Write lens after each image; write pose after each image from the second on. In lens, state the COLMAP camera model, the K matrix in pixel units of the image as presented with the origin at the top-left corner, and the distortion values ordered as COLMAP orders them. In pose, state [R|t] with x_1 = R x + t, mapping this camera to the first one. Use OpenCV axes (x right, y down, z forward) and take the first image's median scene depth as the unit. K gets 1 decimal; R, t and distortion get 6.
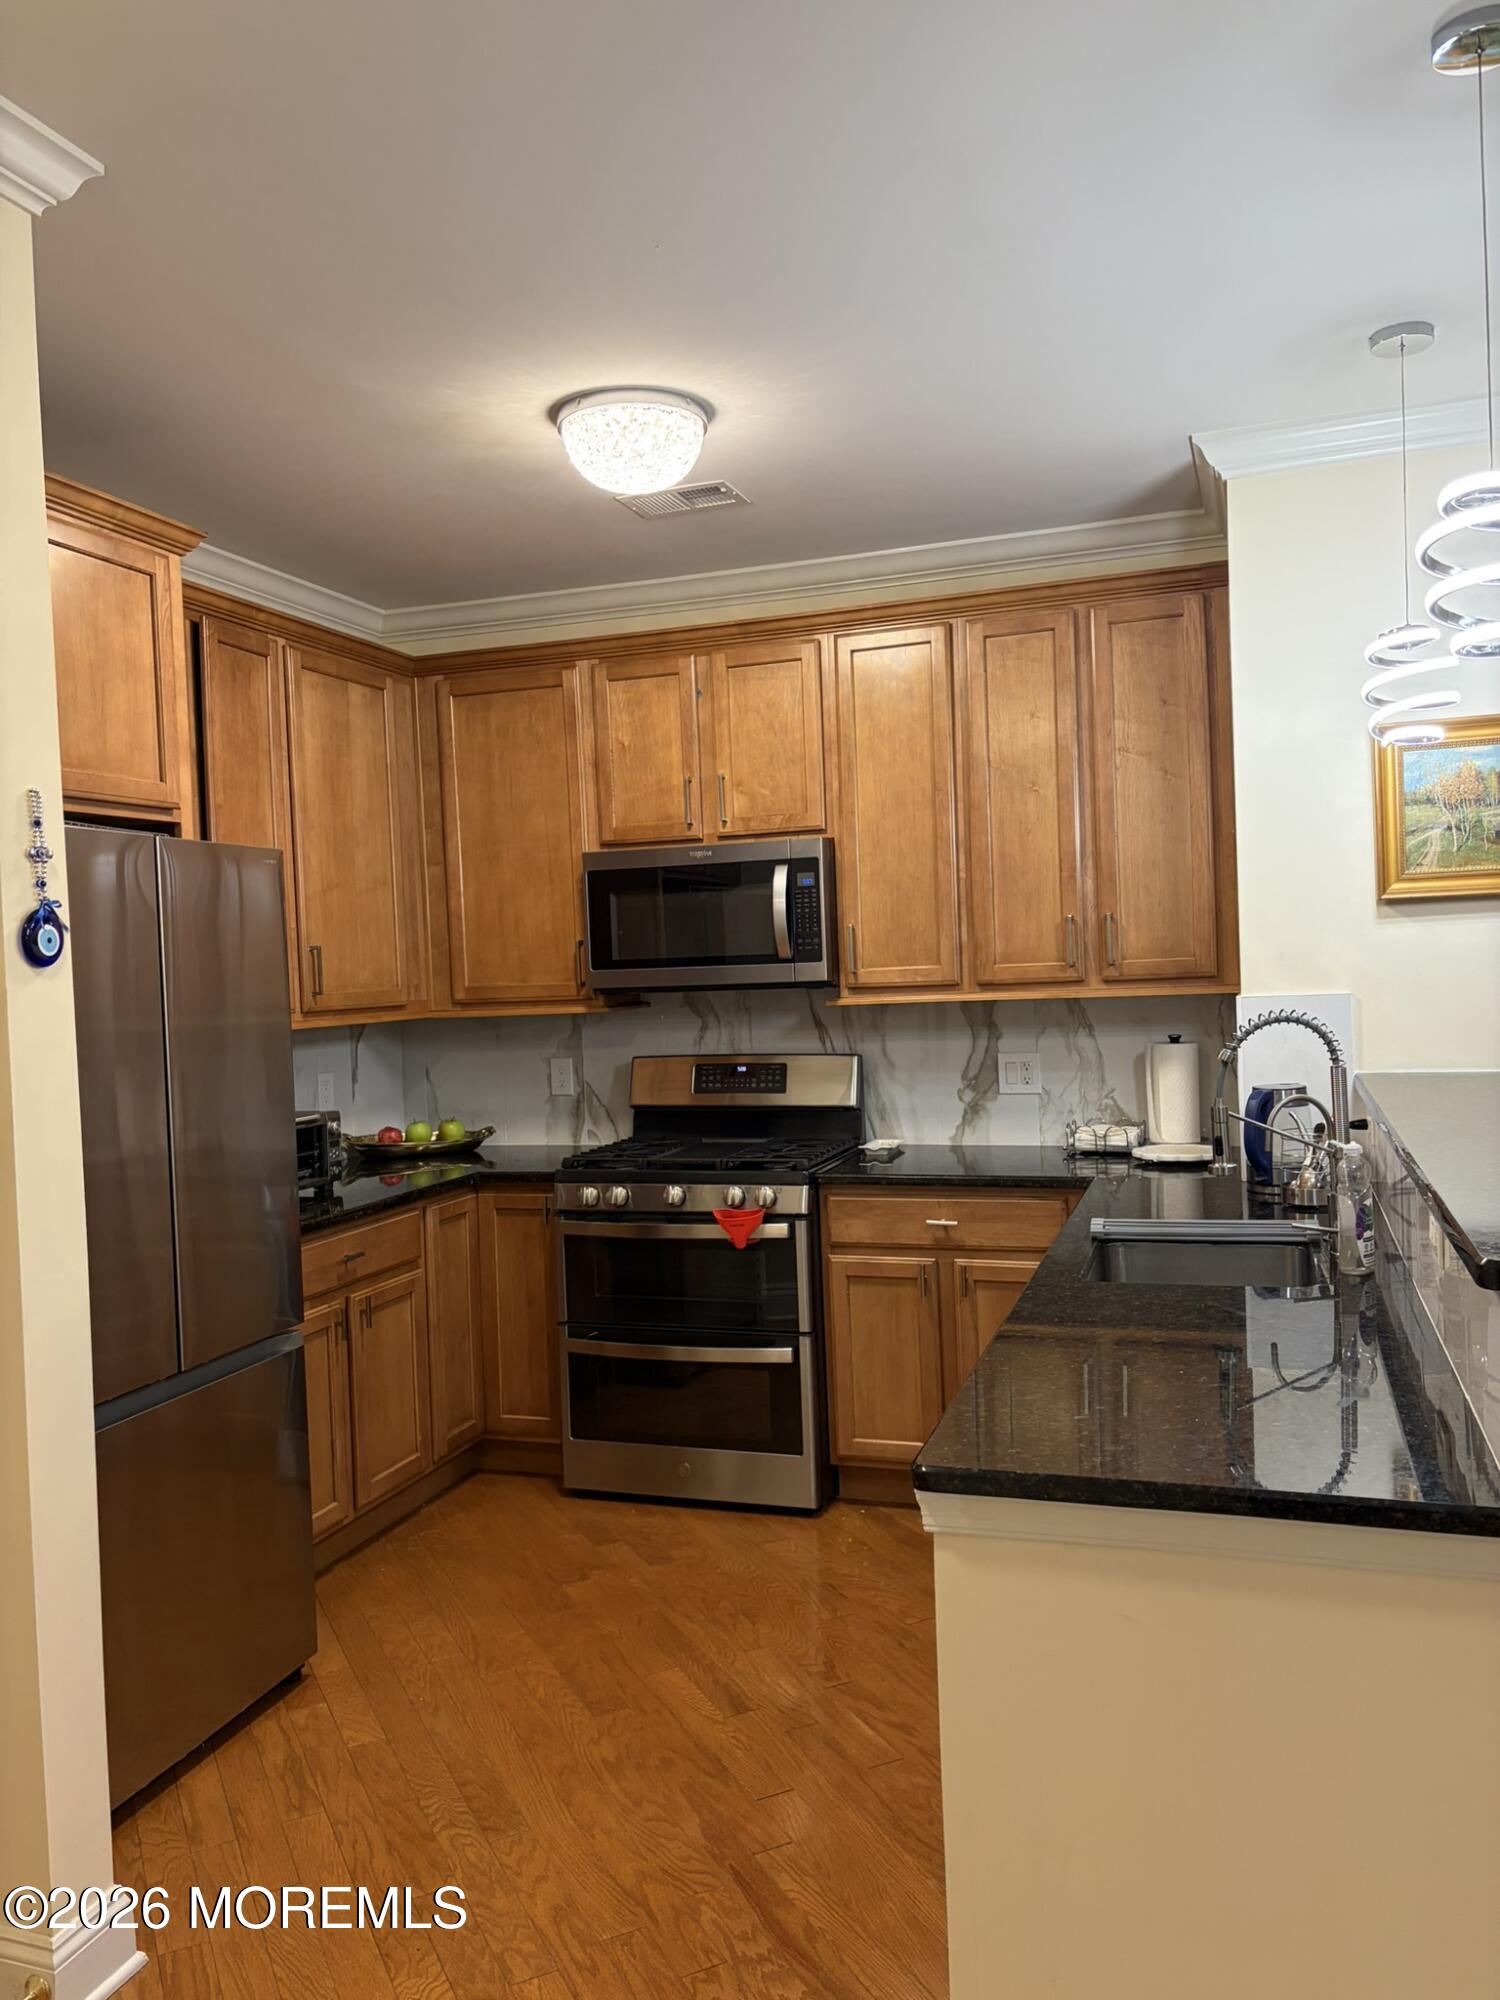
lens RADIAL K [[1509.0, 0, 754.6], [0, 1509.0, 993.7], [0, 0, 1]] dist [0.053796, -0.149191]
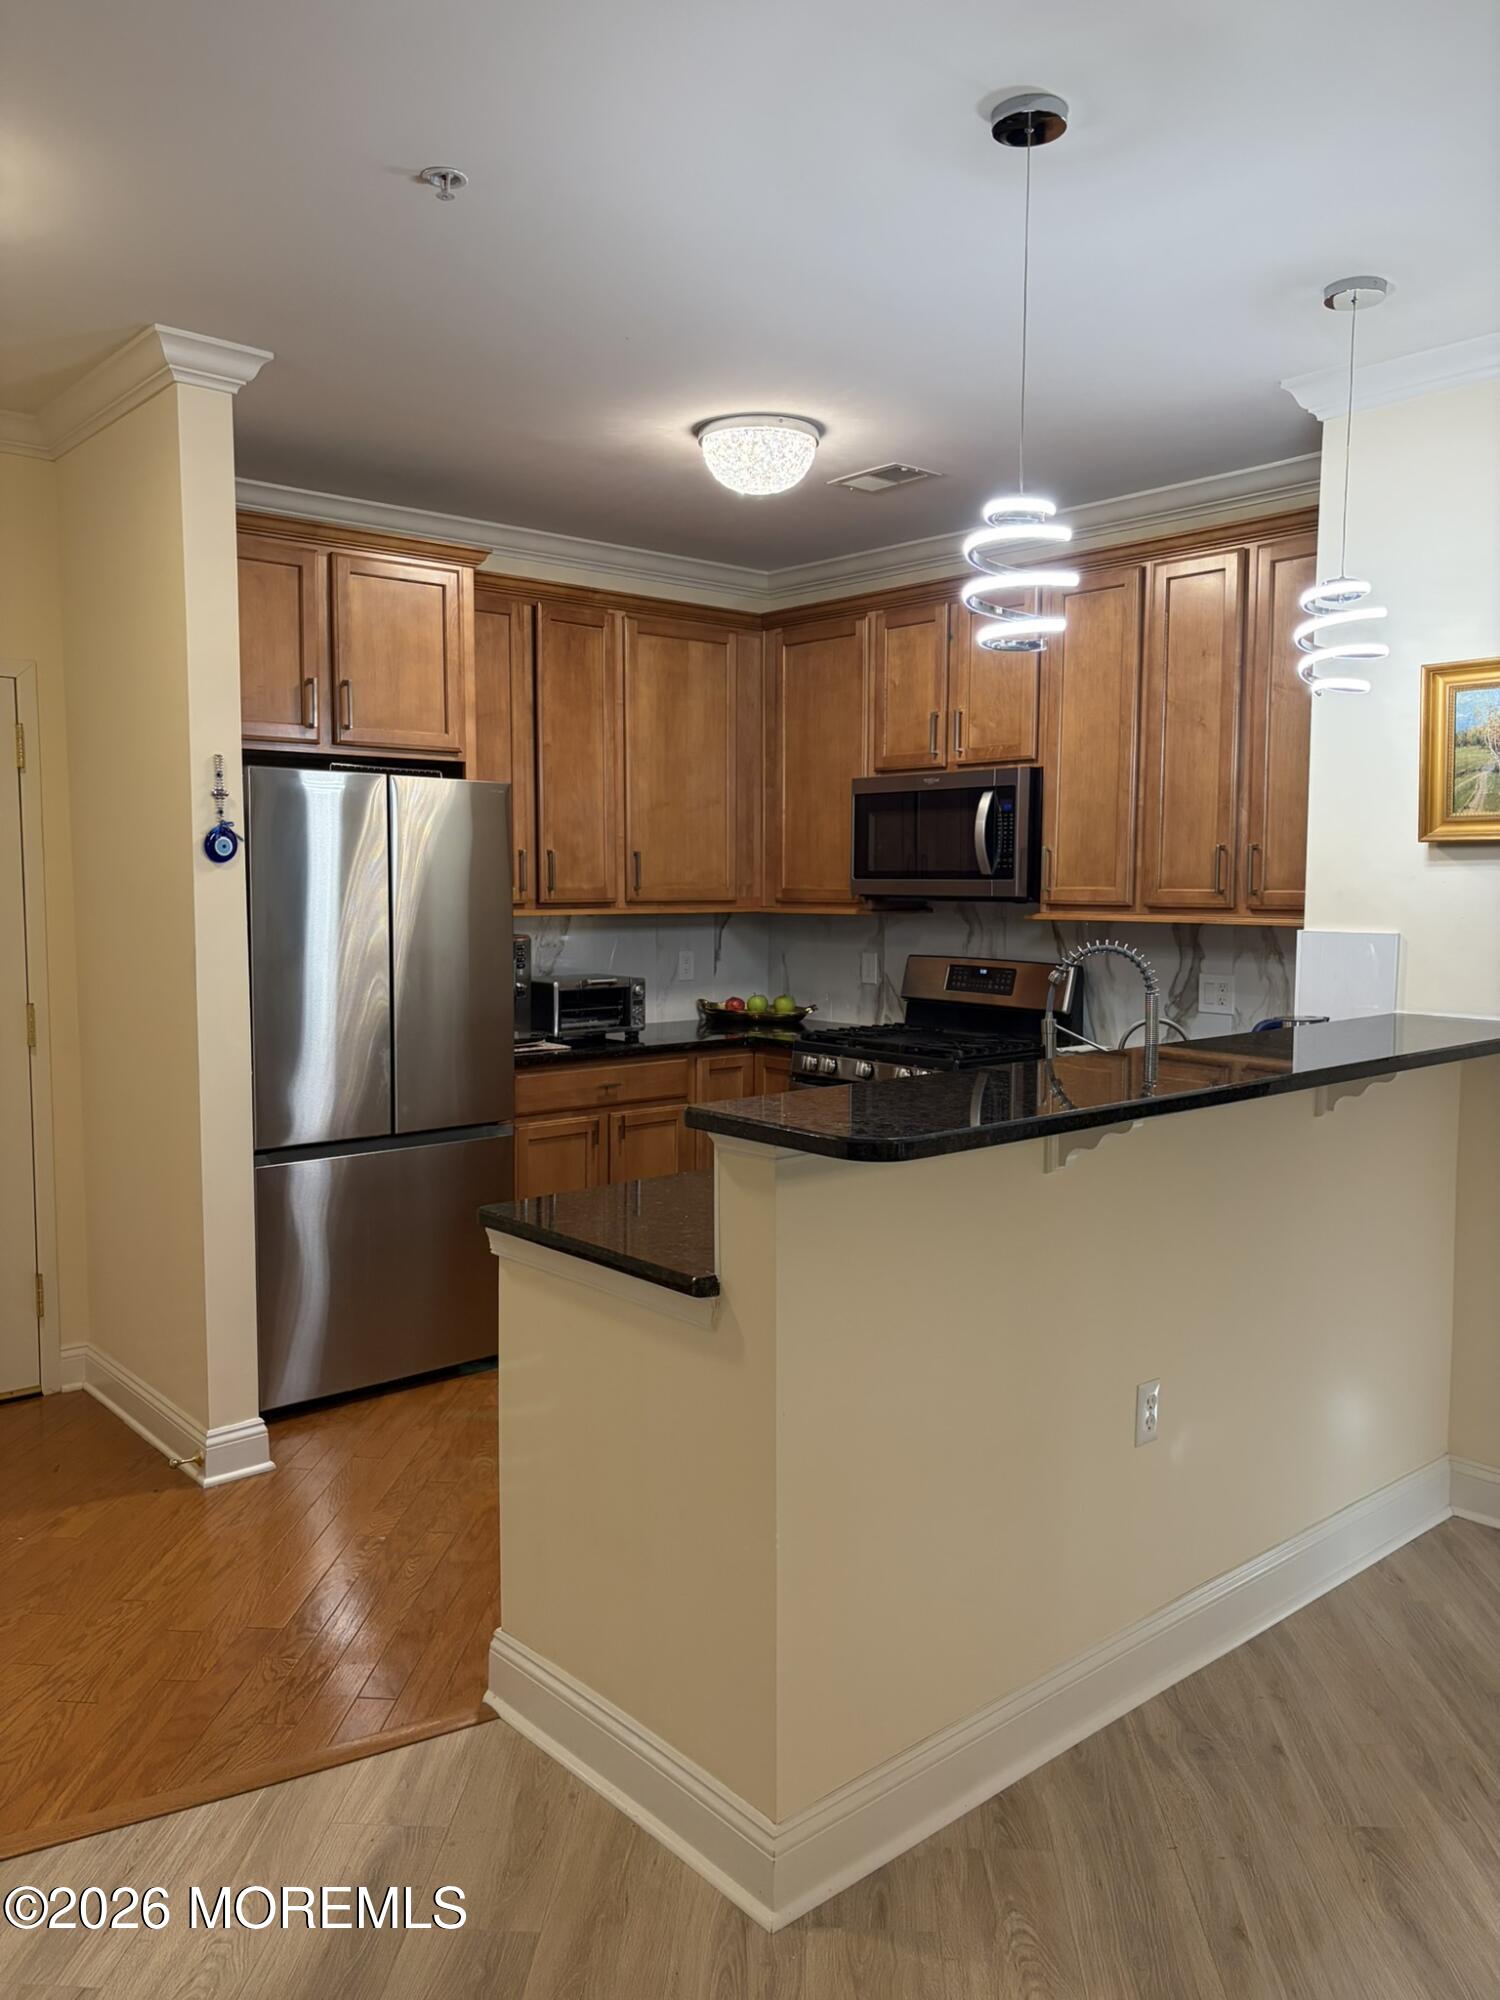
lens RADIAL K [[1495.8, 0, 749.7], [0, 1495.8, 1032.9], [0, 0, 1]] dist [0.055218, -0.326405]
pose [[0.857175, 0.094153, -0.506347, 0.446610], [-0.046457, 0.993275, 0.106050, -0.016619], [0.512926, -0.067380, 0.855784, -0.062321]]
